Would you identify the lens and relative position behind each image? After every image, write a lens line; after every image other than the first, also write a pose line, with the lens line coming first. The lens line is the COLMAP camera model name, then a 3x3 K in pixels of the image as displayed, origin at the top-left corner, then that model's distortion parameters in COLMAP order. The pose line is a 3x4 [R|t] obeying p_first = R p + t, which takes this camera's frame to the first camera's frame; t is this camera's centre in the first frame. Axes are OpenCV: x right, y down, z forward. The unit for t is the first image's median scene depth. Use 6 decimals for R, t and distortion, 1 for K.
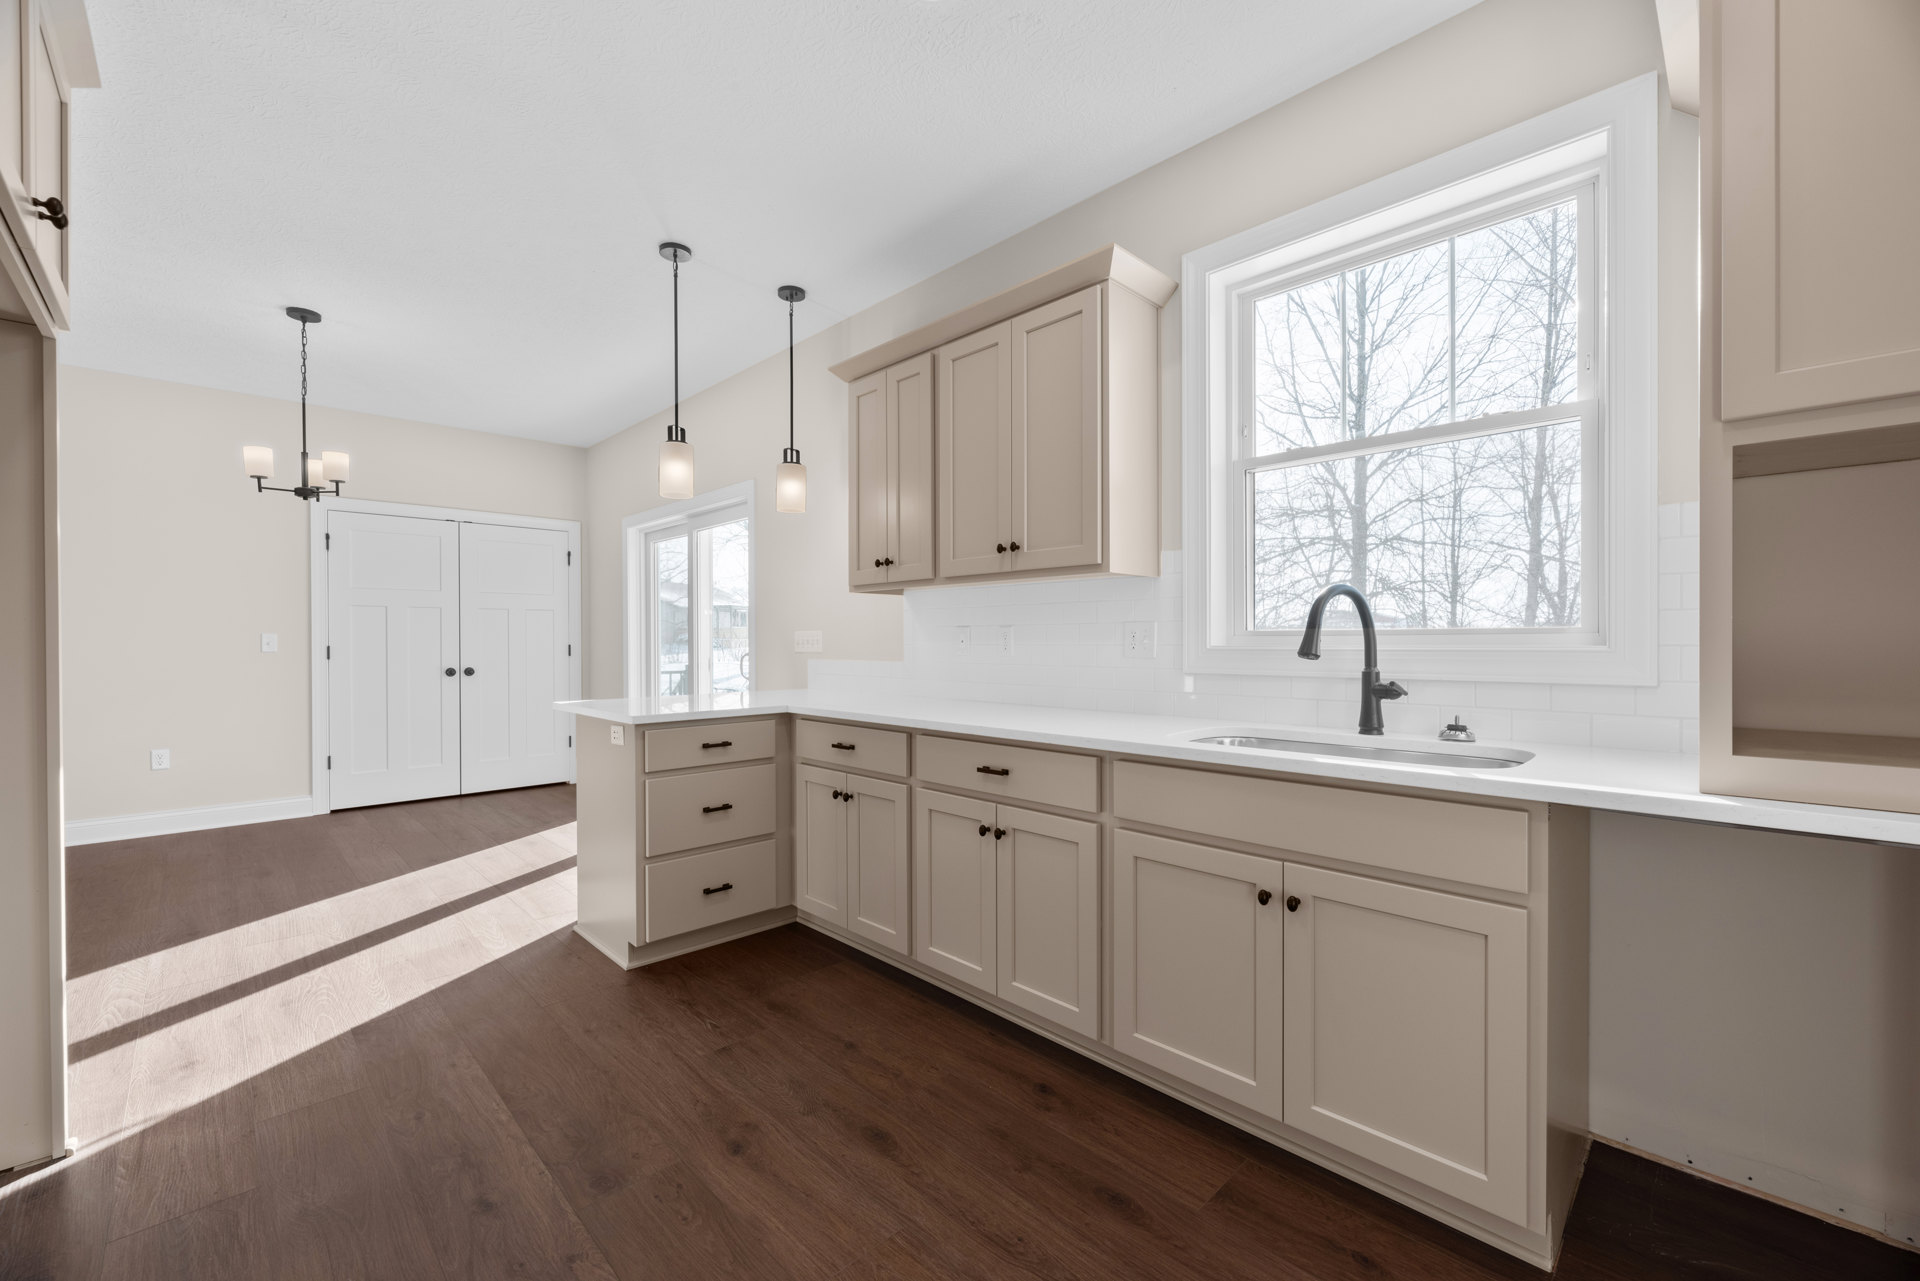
lens RADIAL K [[770.8, 0, 966.9], [0, 770.8, 643.8], [0, 0, 1]] dist [-0.004307, -0.000742]
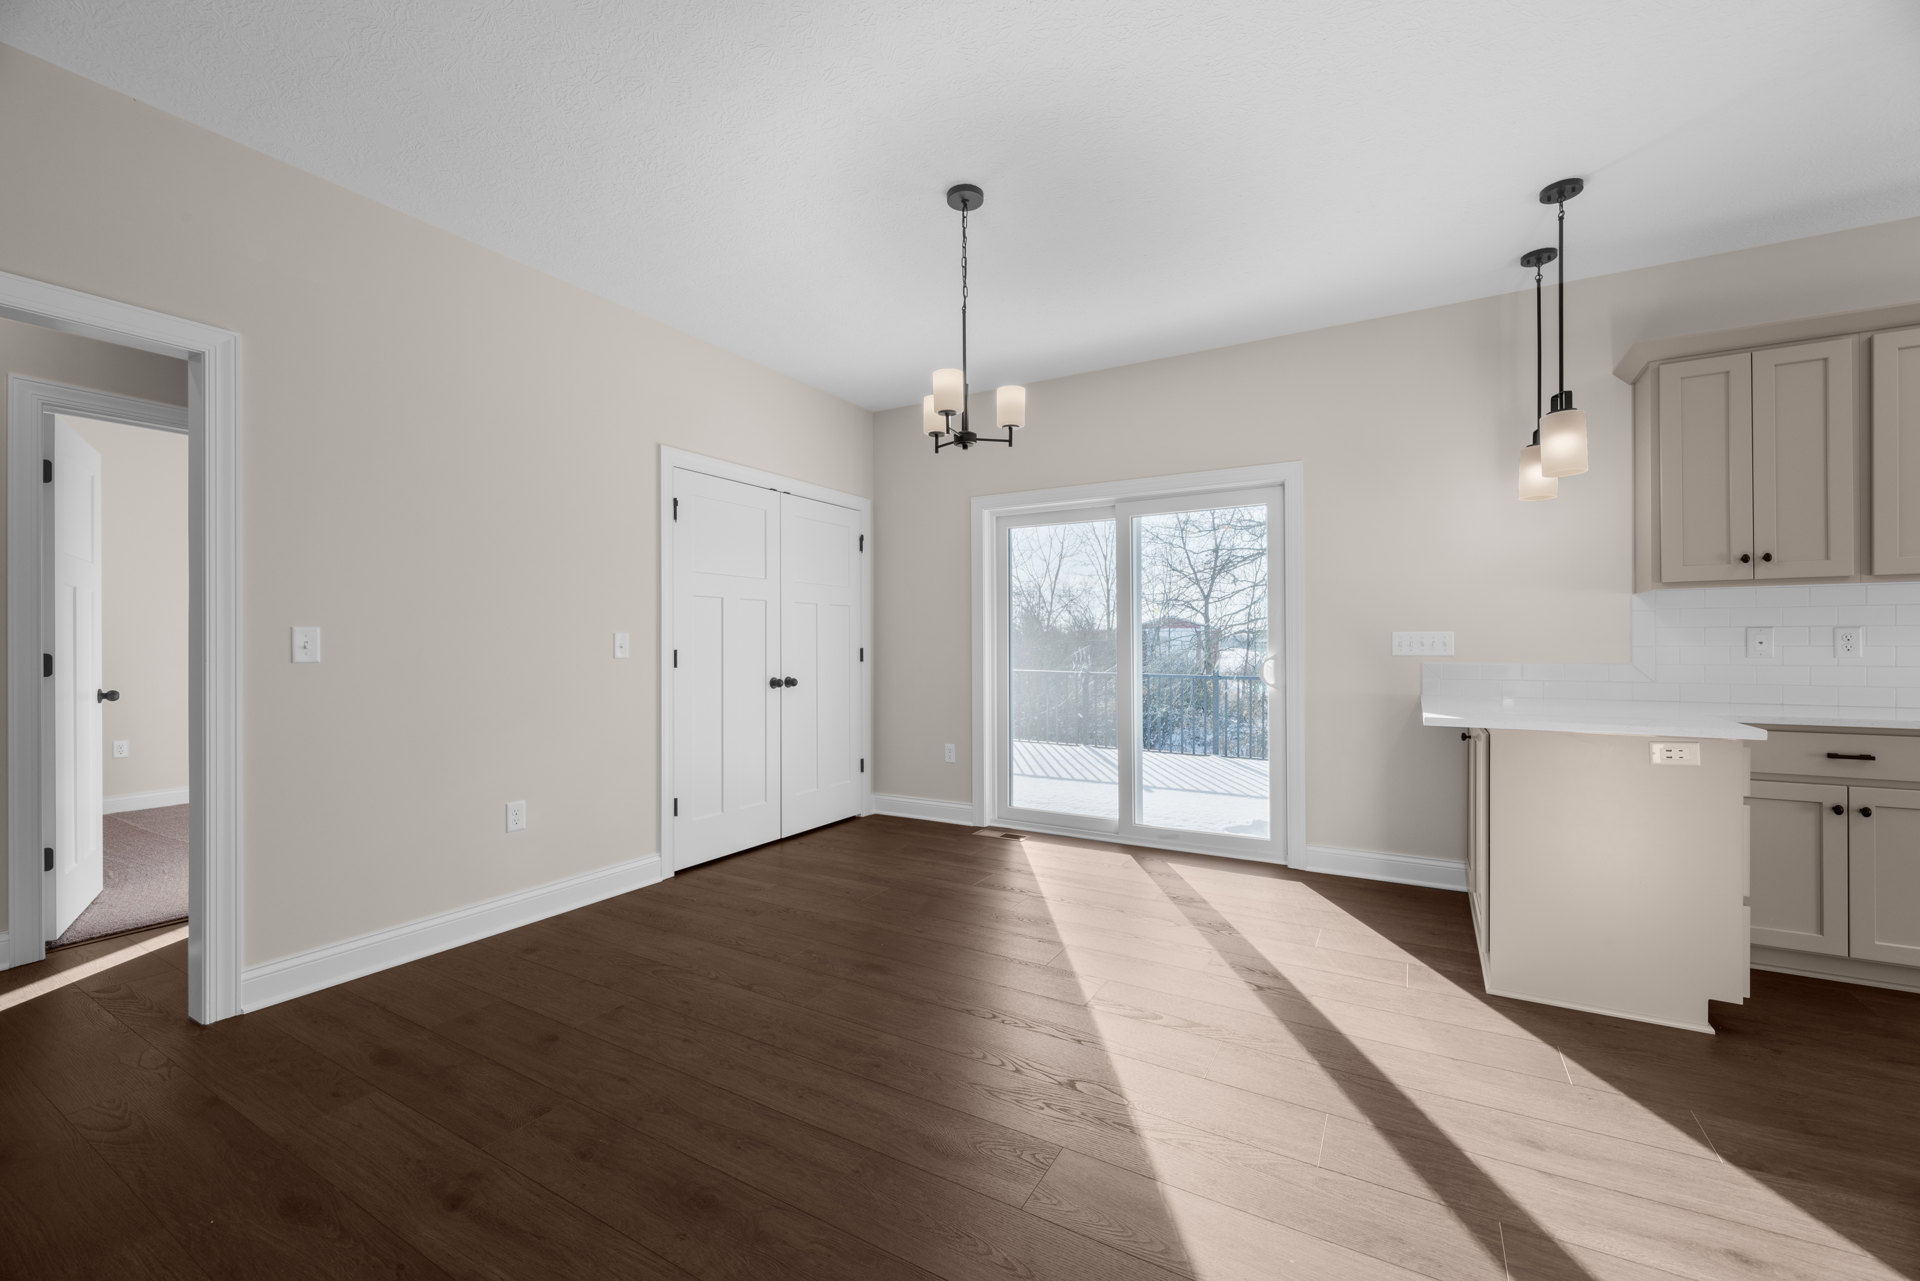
lens RADIAL K [[770.8, 0, 963.3], [0, 770.8, 643.6], [0, 0, 1]] dist [-0.004307, -0.000742]
pose [[0.966001, 0.001625, 0.258531, -1.472416], [0.000360, 0.999971, -0.007634, 0.005514], [-0.258536, 0.007468, 0.965973, 0.410882]]
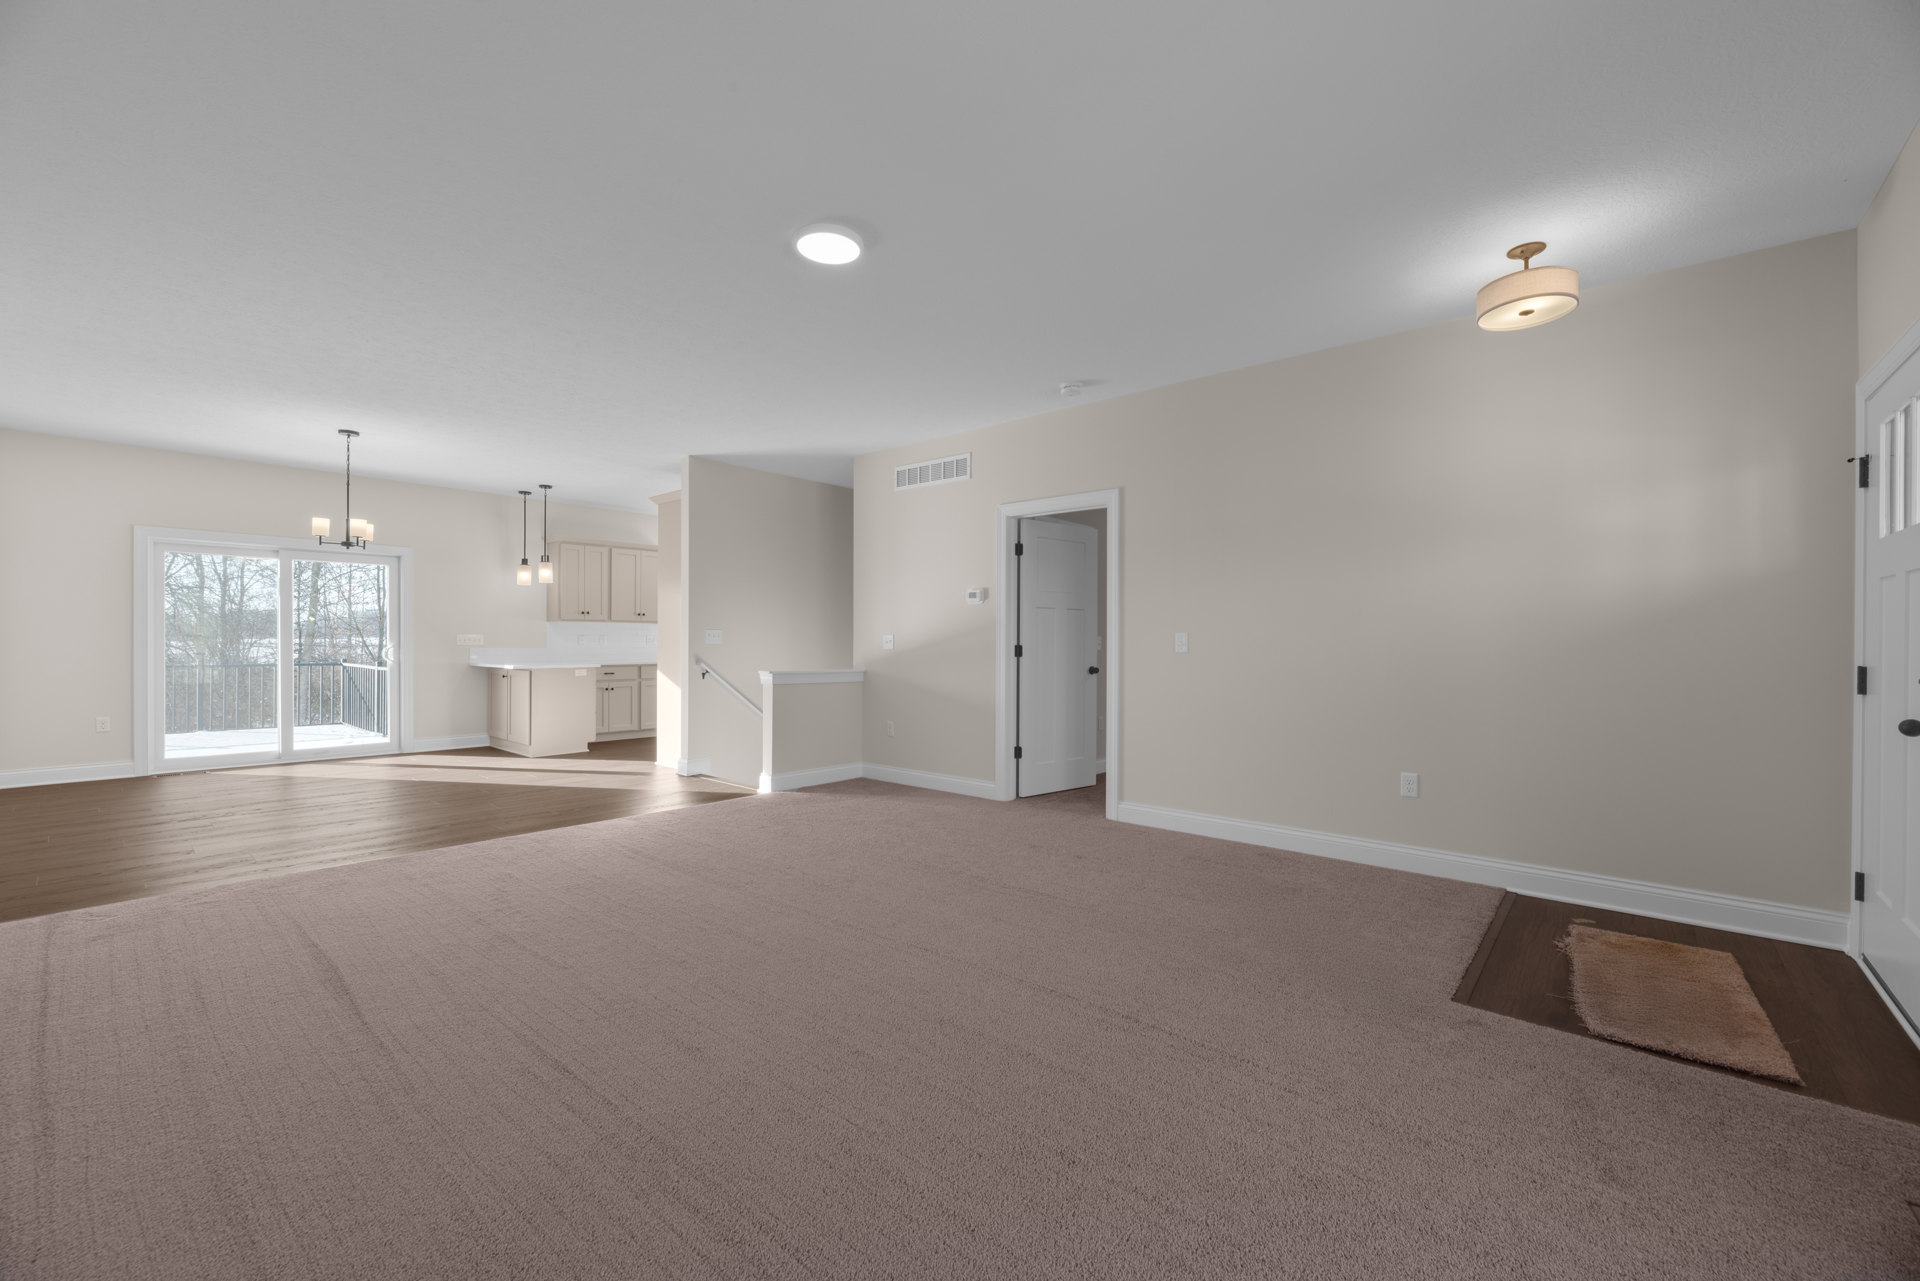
lens RADIAL K [[770.8, 0, 959.7], [0, 770.8, 644.1], [0, 0, 1]] dist [-0.004307, -0.000742]
pose [[-0.083683, -0.000942, 0.996492, -3.580608], [-0.000222, 1.000000, 0.000926, 0.008701], [-0.996492, -0.000144, -0.083683, -0.176305]]
